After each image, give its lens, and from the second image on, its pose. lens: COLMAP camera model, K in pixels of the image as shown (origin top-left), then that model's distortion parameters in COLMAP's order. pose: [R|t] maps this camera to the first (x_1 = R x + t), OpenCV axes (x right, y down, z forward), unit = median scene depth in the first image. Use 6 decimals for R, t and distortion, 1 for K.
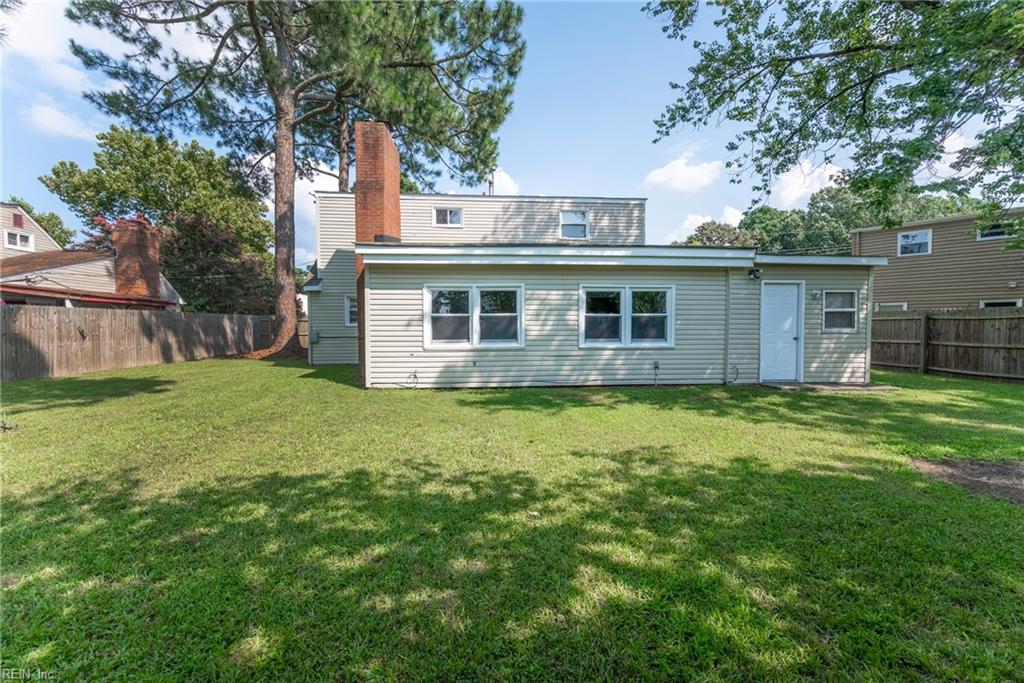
lens RADIAL K [[406.9, 0, 512.0], [0, 406.9, 341.5], [0, 0, 1]] dist [-0.002212, -0.000094]
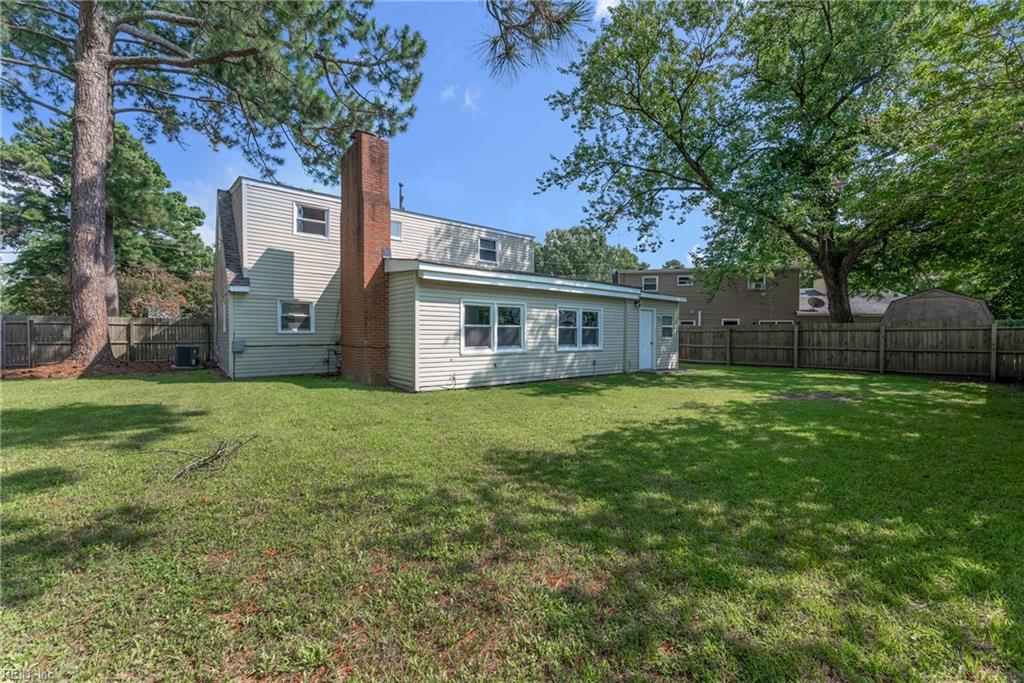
lens RADIAL K [[406.9, 0, 512.0], [0, 406.9, 341.5], [0, 0, 1]] dist [-0.002212, -0.000094]
pose [[0.822165, -0.005598, 0.569222, -0.732310], [0.013604, 0.999859, -0.009816, -0.006176], [-0.569087, 0.015814, 0.822125, -0.042360]]
